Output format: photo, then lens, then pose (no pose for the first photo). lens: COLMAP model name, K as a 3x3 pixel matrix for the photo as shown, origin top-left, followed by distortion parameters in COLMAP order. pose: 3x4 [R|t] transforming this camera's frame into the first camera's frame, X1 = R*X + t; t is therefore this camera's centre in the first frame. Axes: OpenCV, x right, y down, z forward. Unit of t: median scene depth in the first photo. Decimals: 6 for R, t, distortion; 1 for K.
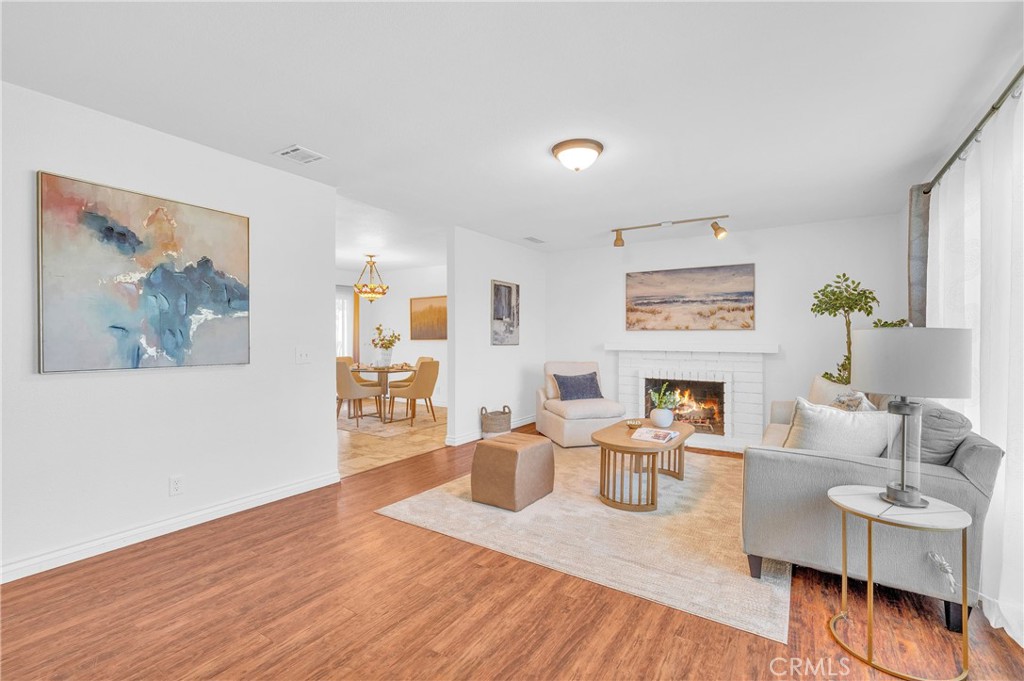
lens RADIAL K [[451.8, 0, 511.6], [0, 451.8, 343.0], [0, 0, 1]] dist [-0.000138, -0.000032]
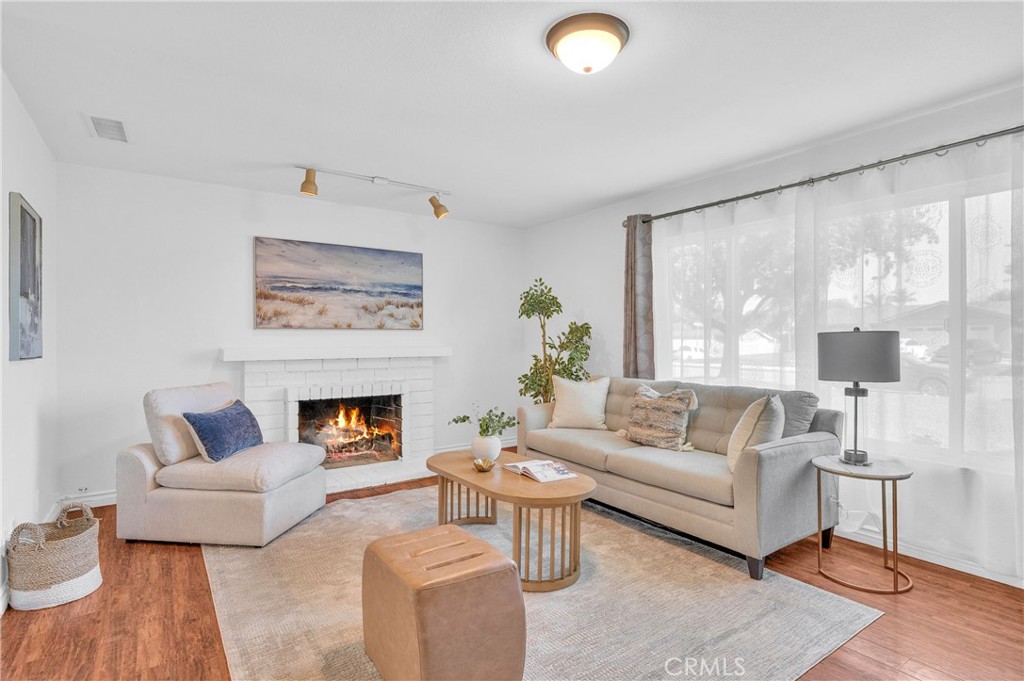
lens RADIAL K [[515.0, 0, 511.1], [0, 515.0, 340.2], [0, 0, 1]] dist [0.000939, -0.000125]
pose [[0.378539, -0.005907, 0.925566, -0.307292], [0.014382, 0.999896, 0.000500, -0.007586], [-0.925474, 0.013122, 0.378585, 0.457615]]
